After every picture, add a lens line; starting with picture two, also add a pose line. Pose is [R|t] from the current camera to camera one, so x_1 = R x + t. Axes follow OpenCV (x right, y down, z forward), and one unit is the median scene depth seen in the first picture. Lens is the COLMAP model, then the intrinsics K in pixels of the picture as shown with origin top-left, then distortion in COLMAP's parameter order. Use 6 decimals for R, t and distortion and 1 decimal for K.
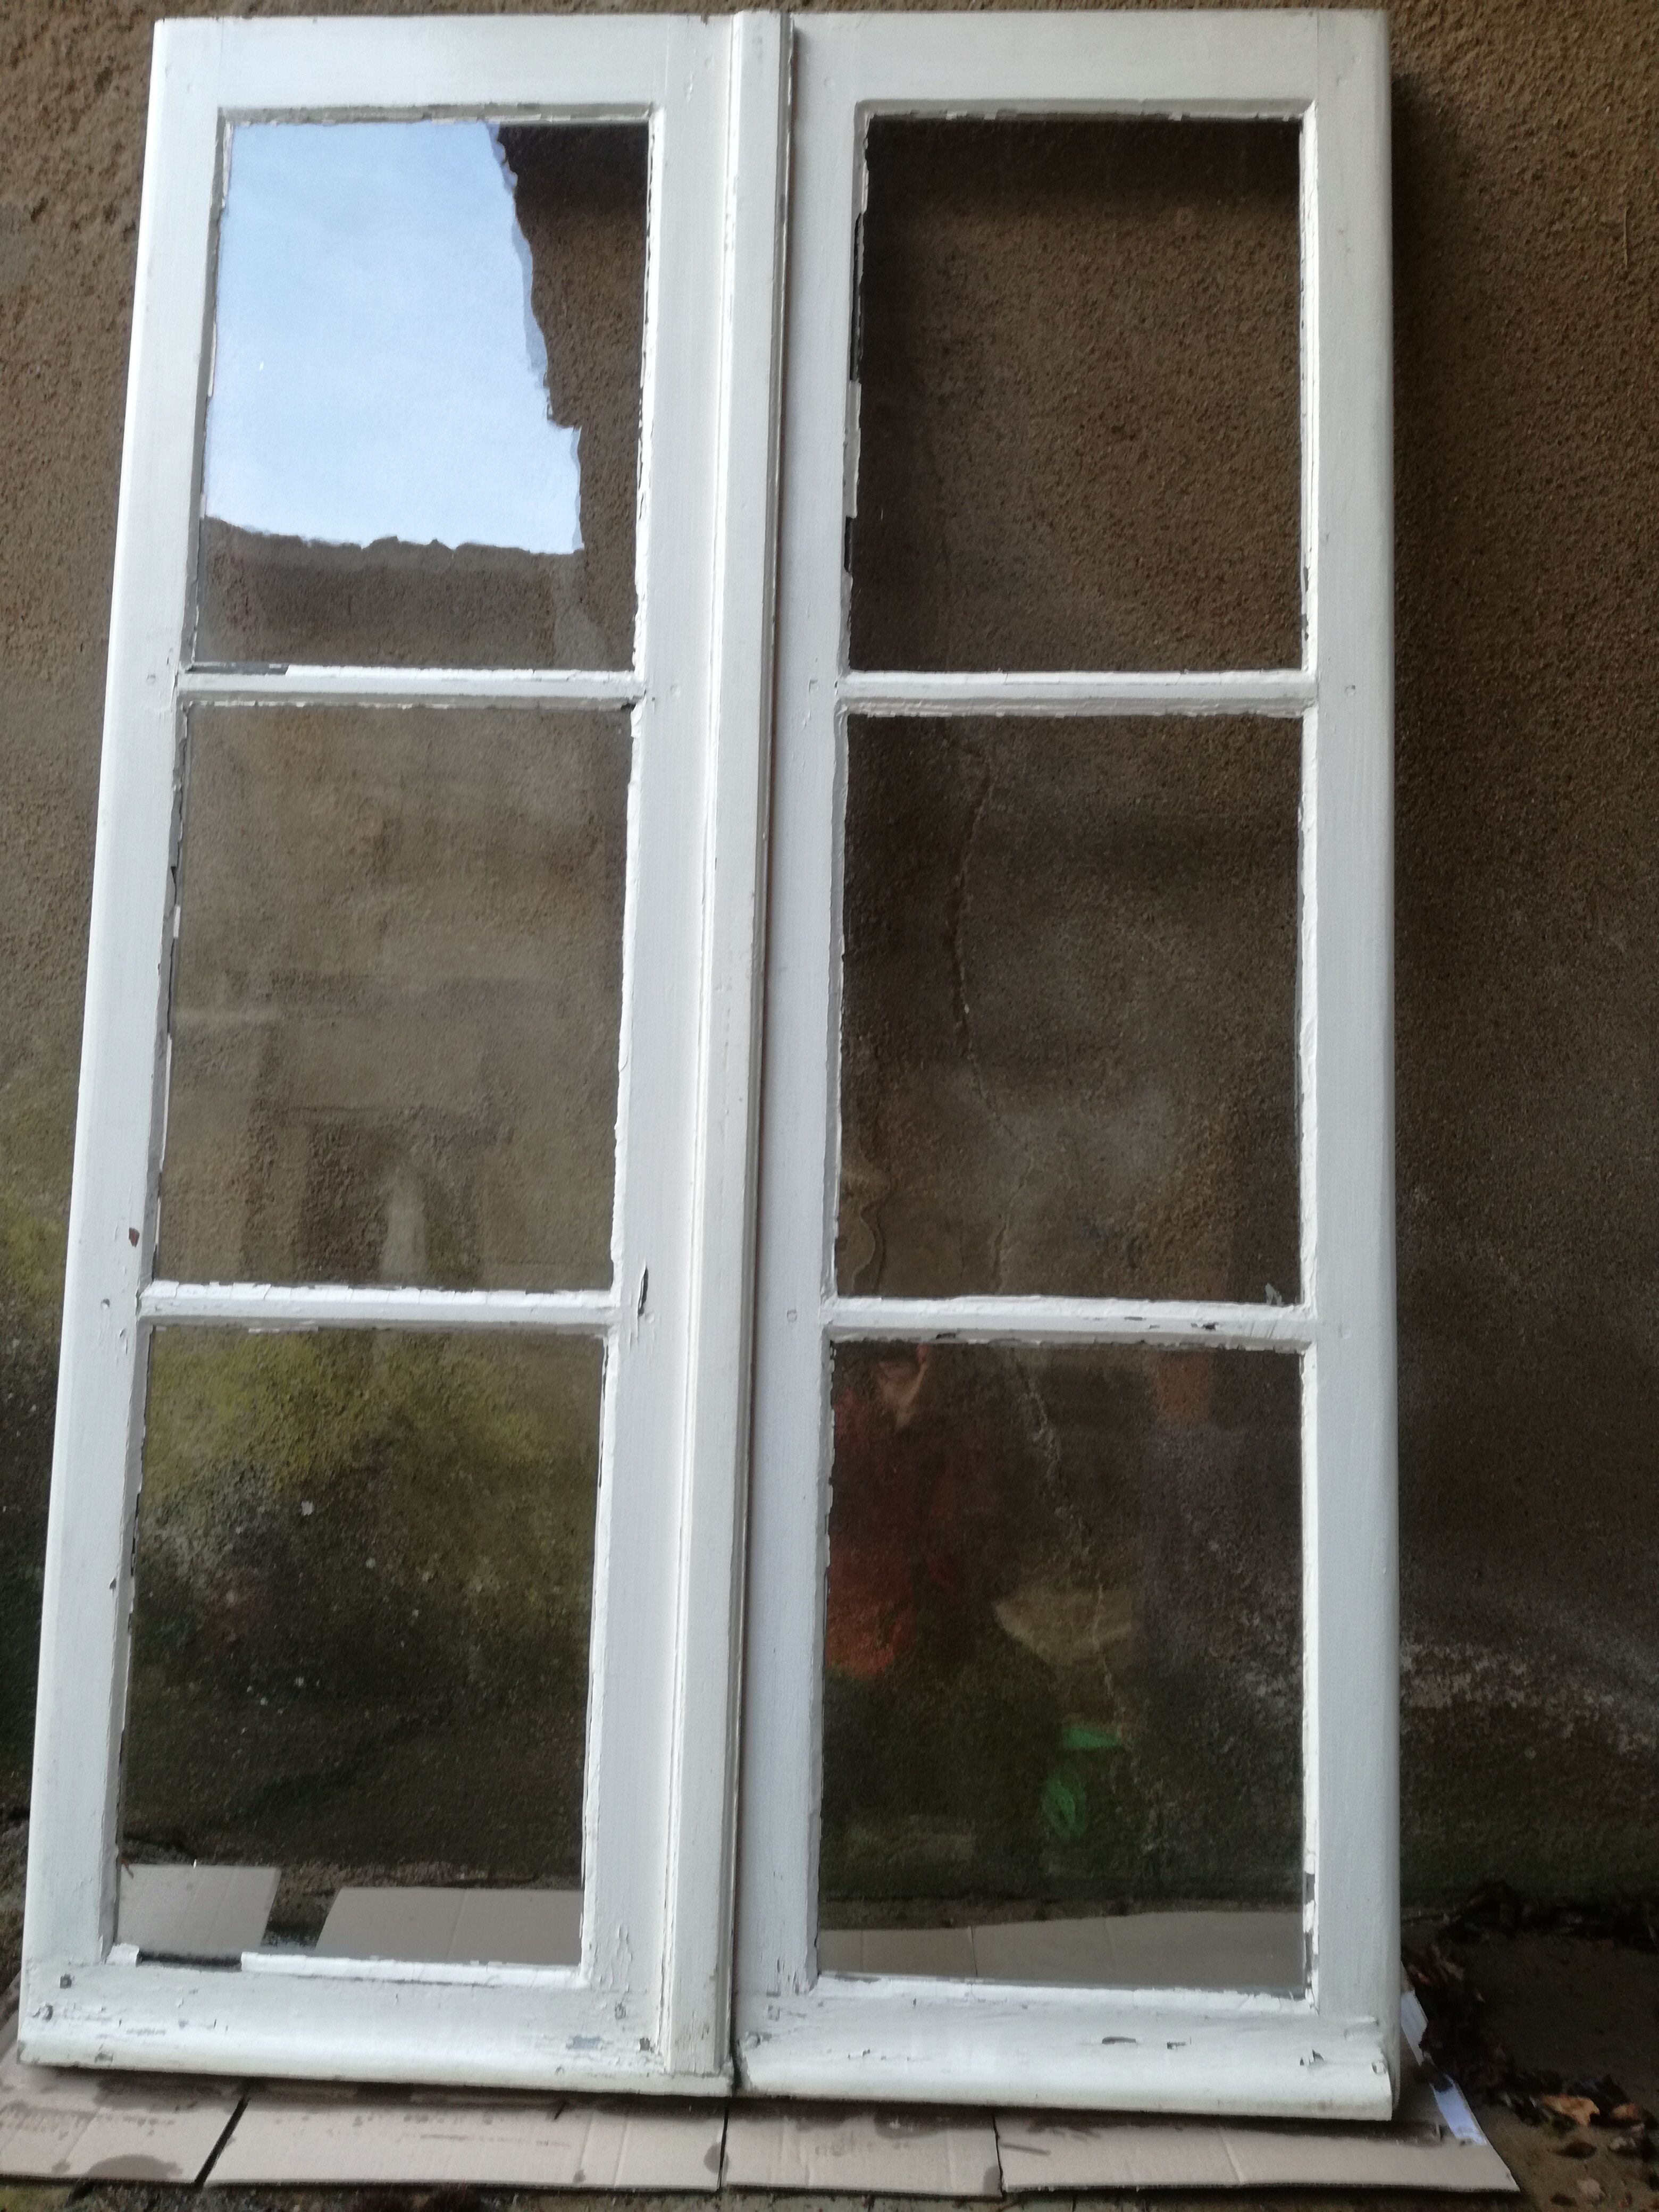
lens RADIAL K [[1800.9, 0, 823.1], [0, 1800.9, 1077.2], [0, 0, 1]] dist [0.081214, -0.139107]
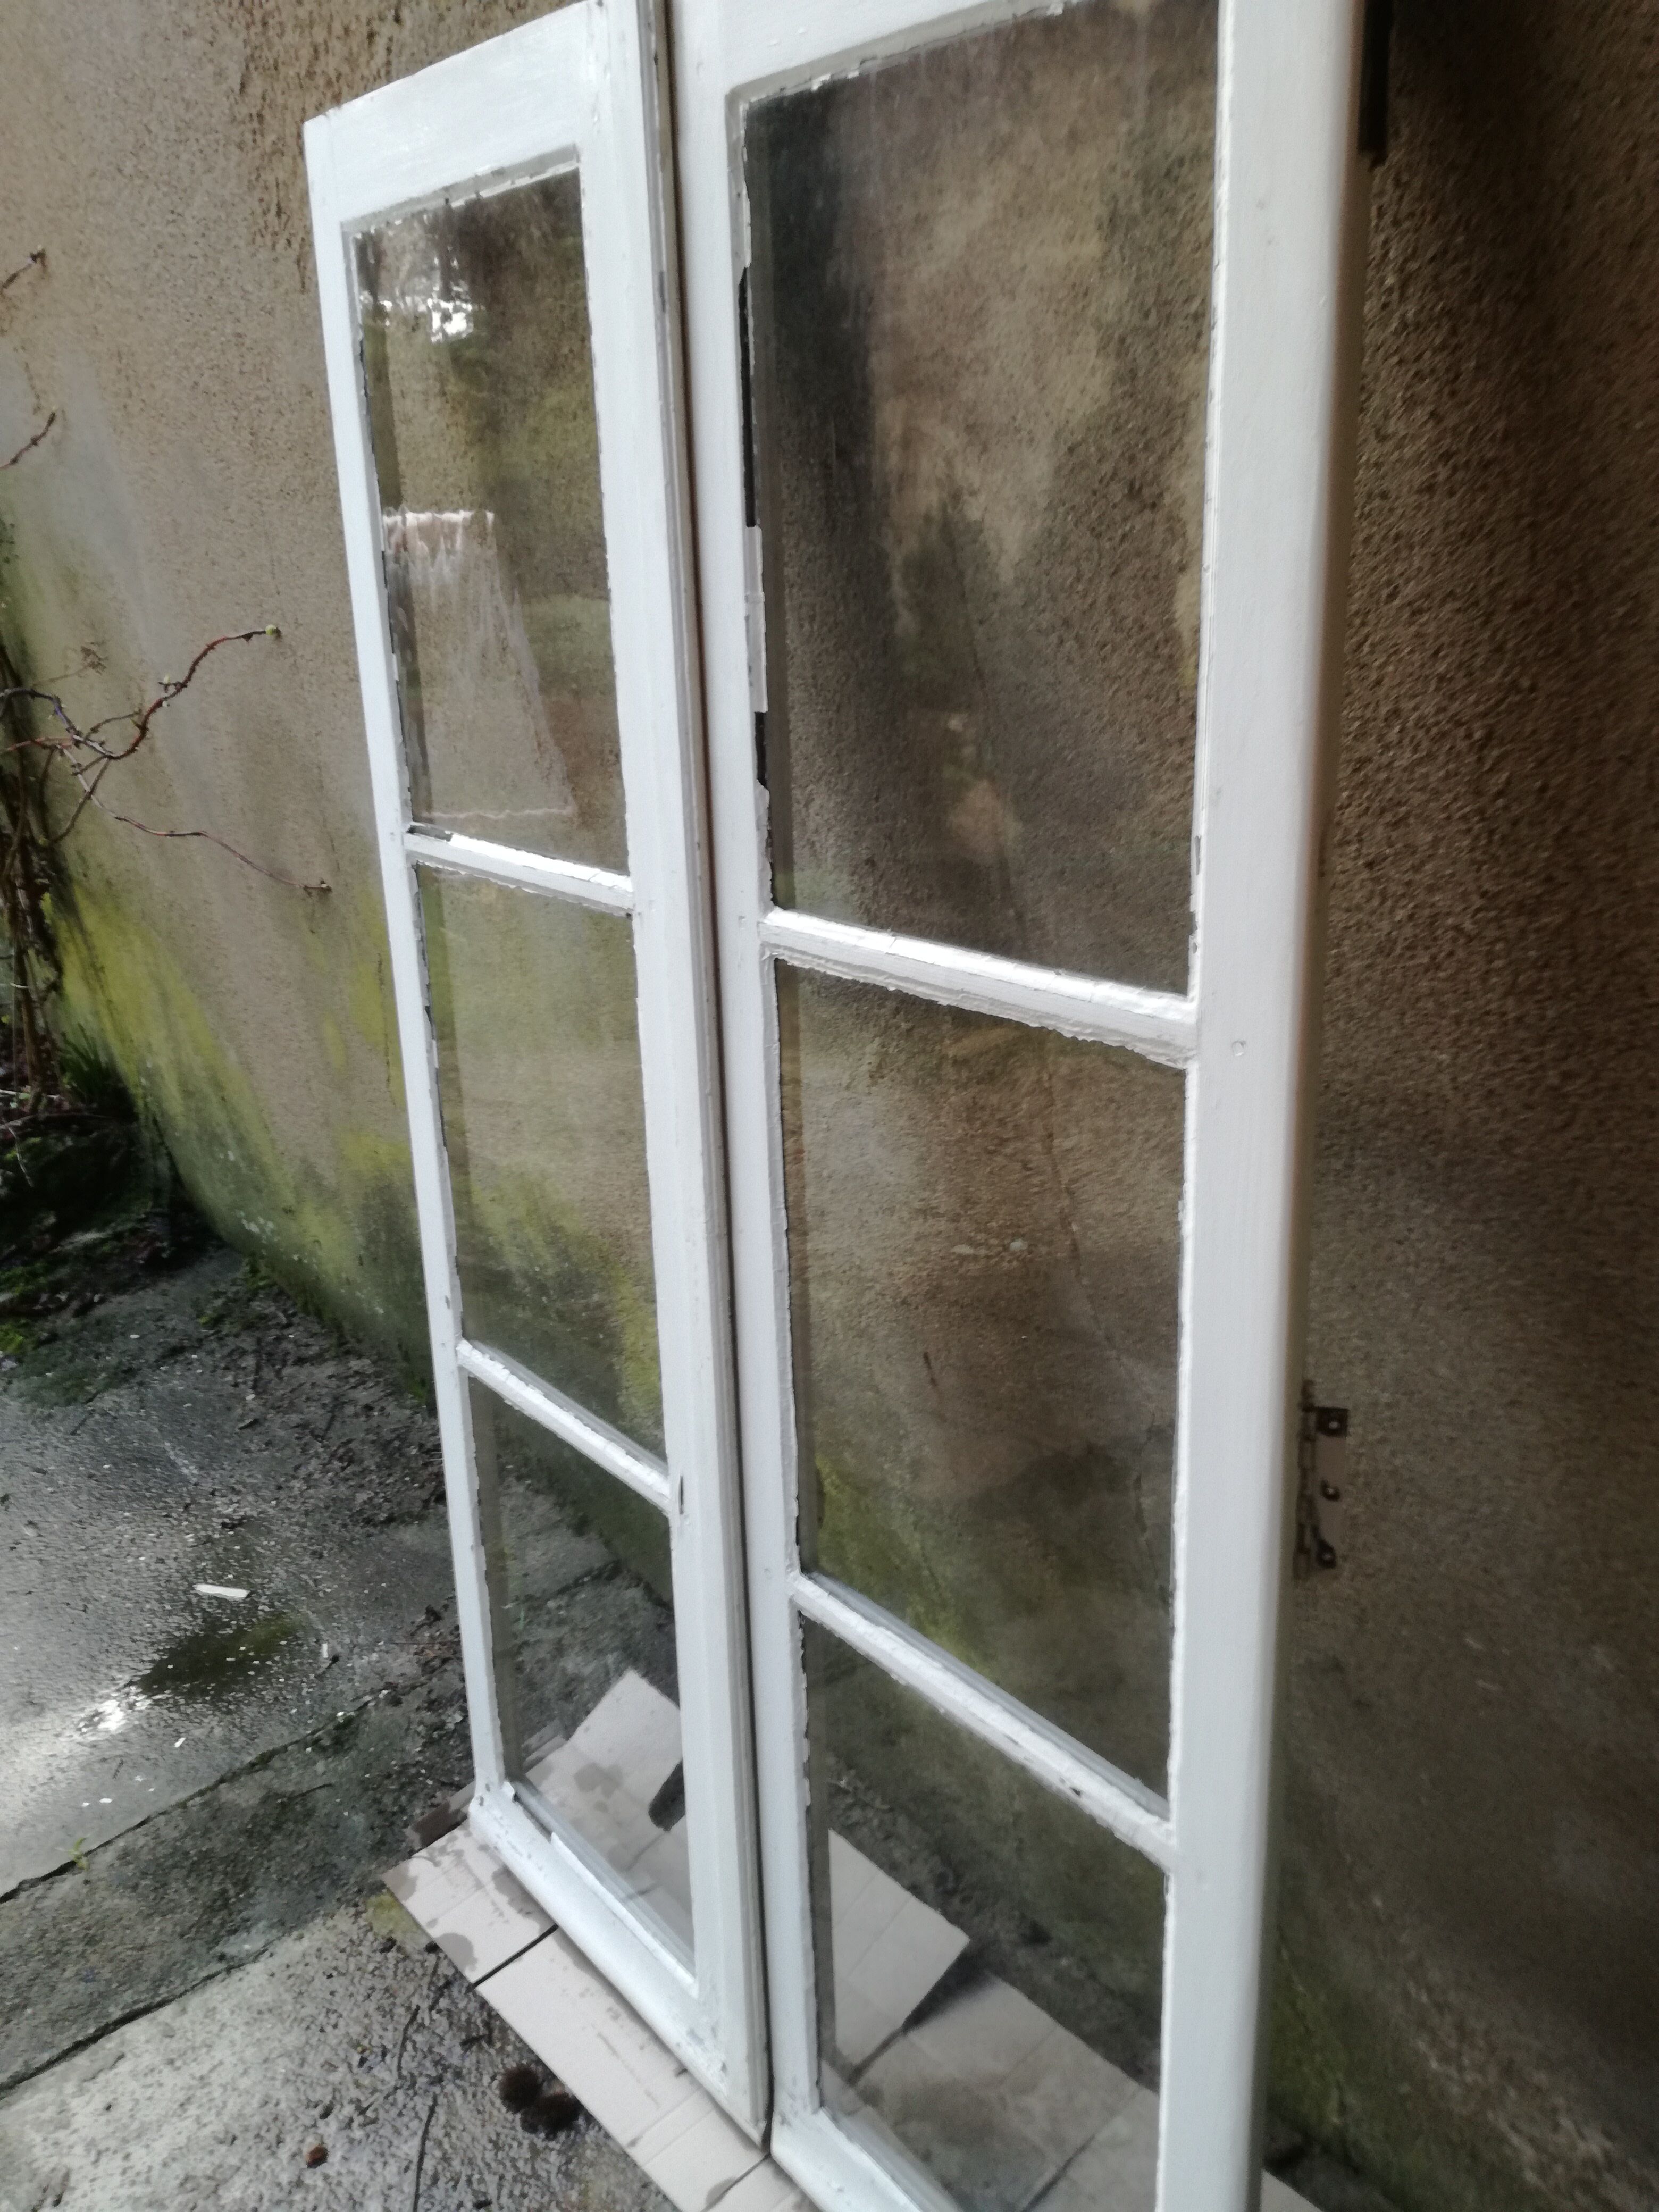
lens RADIAL K [[1800.9, 0, 823.1], [0, 1800.9, 1077.2], [0, 0, 1]] dist [0.081214, -0.139107]
pose [[0.649021, 0.177371, -0.739805, 0.632501], [0.128697, 0.932828, 0.336554, -0.413269], [0.749806, -0.313641, 0.582598, 0.498602]]
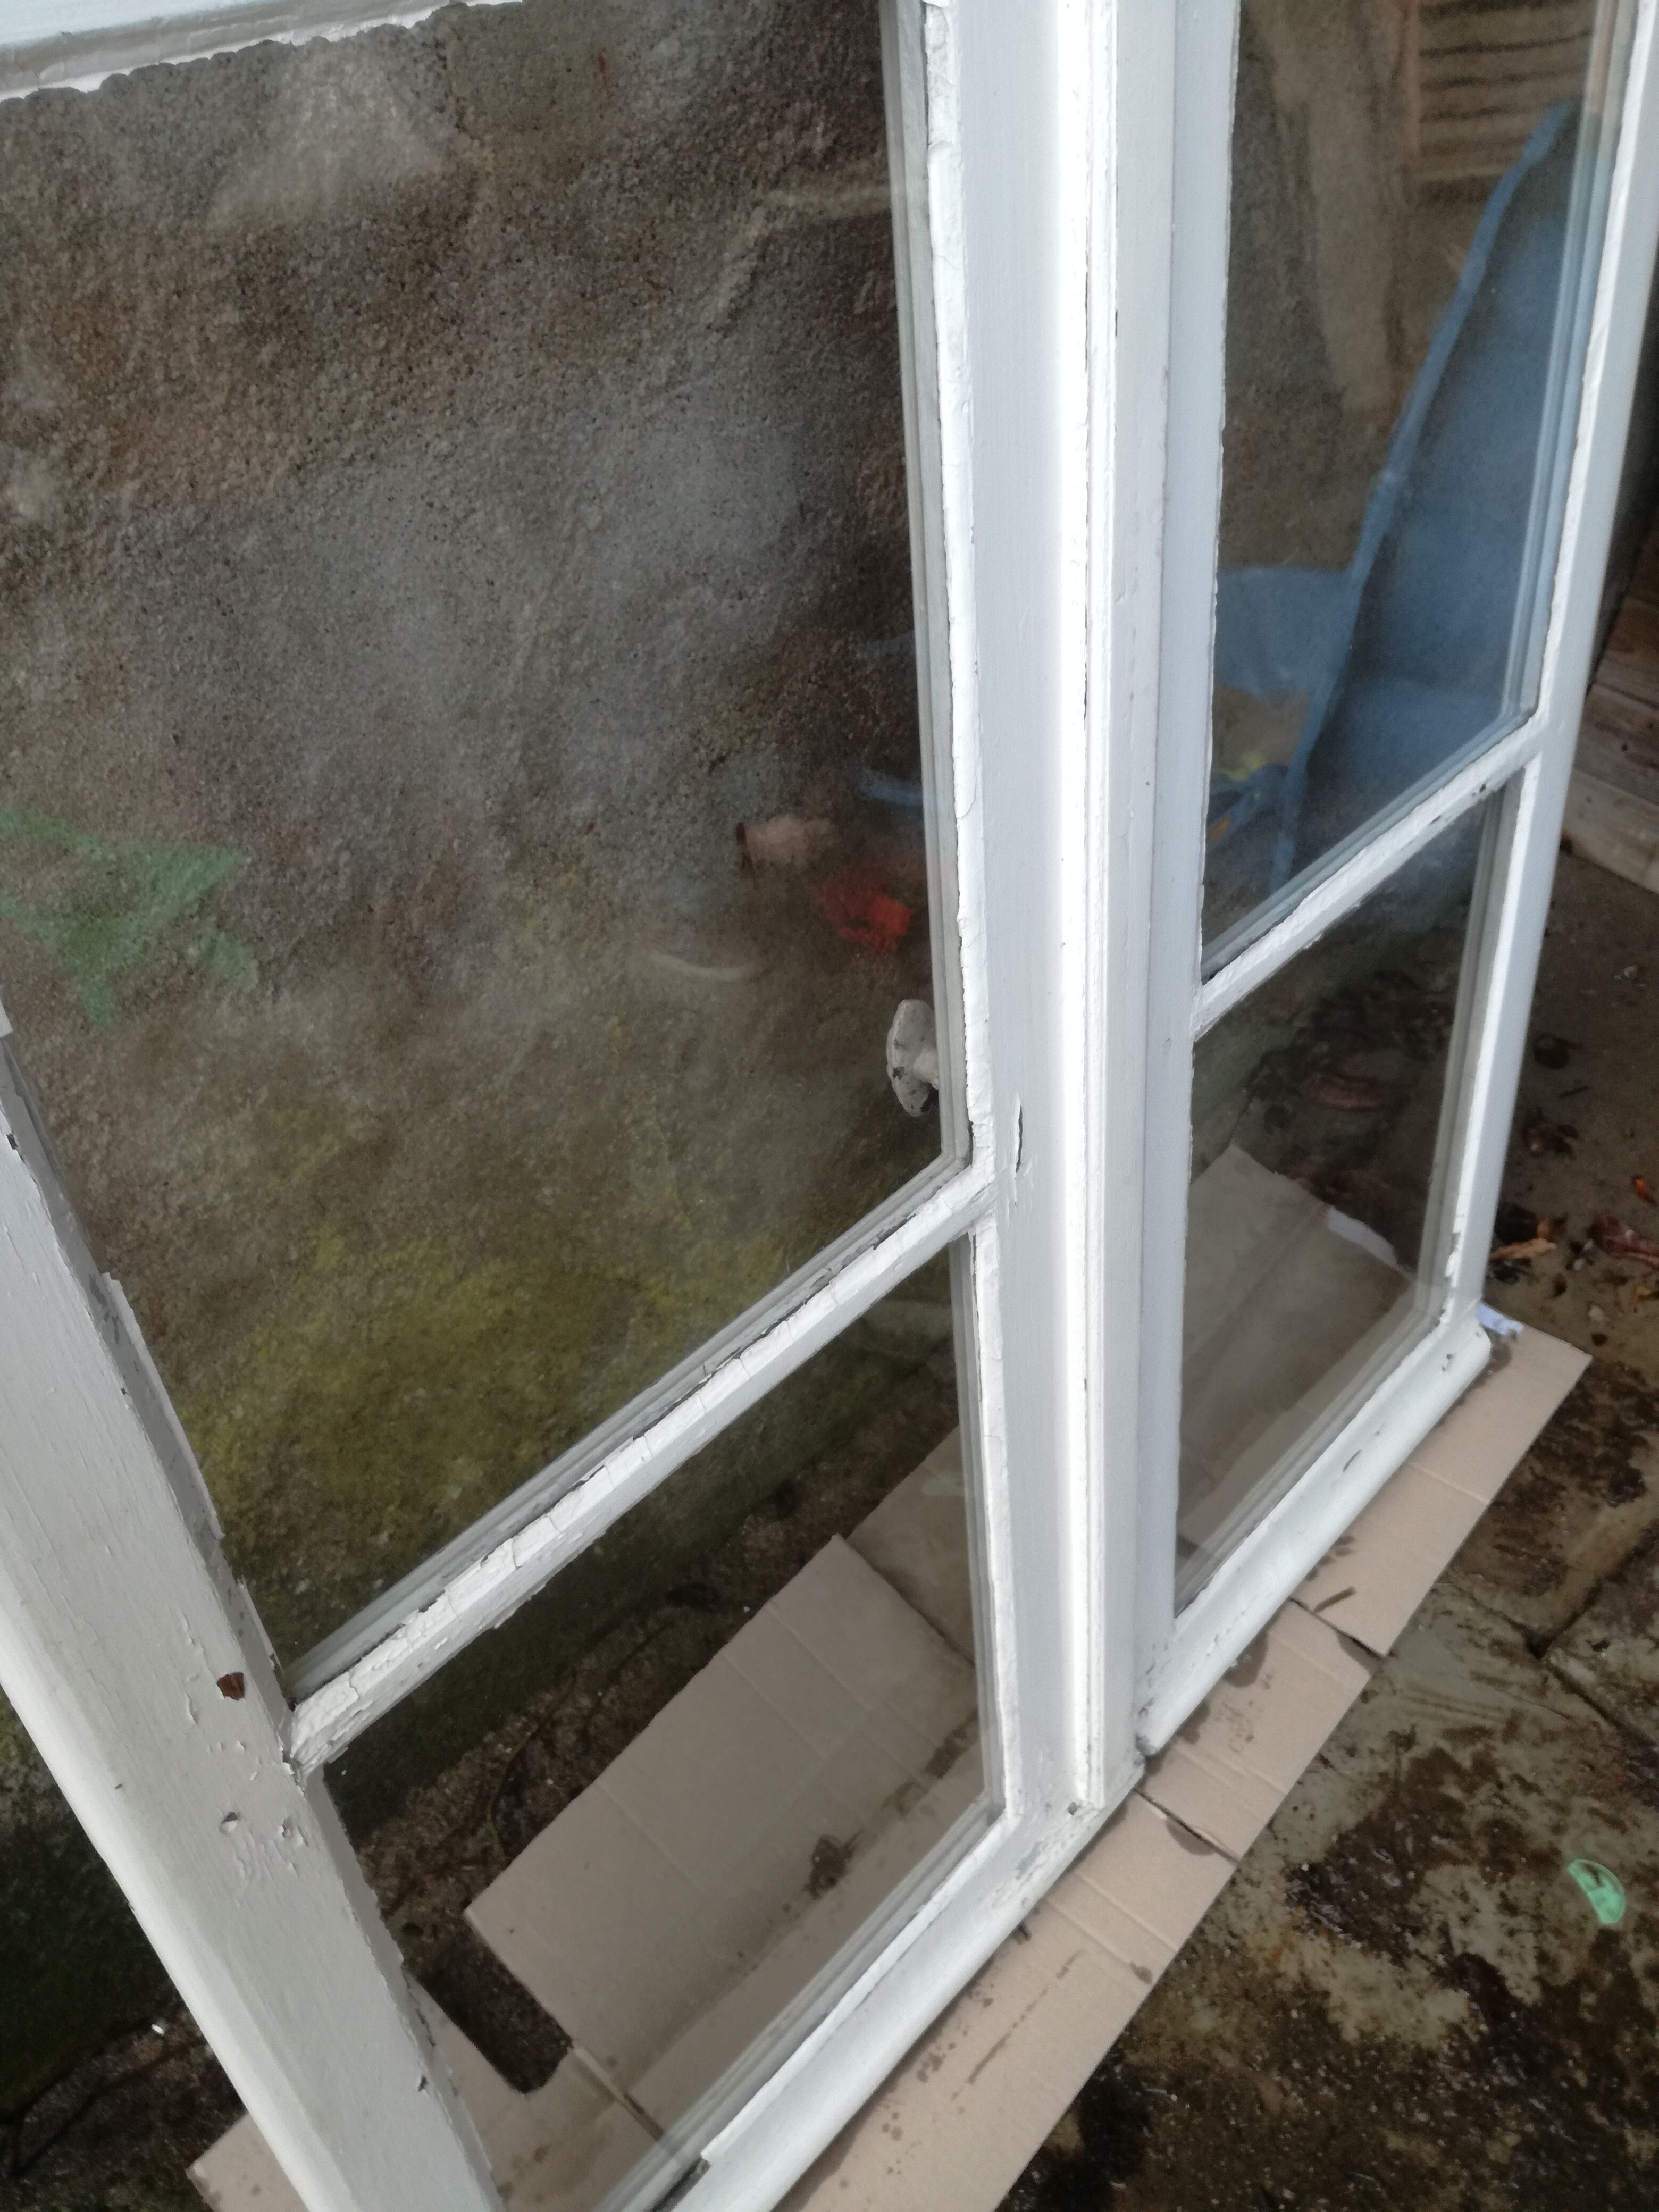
lens RADIAL K [[1800.9, 0, 823.1], [0, 1800.9, 1077.2], [0, 0, 1]] dist [0.081214, -0.139107]
pose [[0.654709, -0.507782, 0.559923, -0.426416], [0.027060, 0.756026, 0.653982, -0.258433], [-0.755396, -0.413017, 0.508718, 0.710857]]
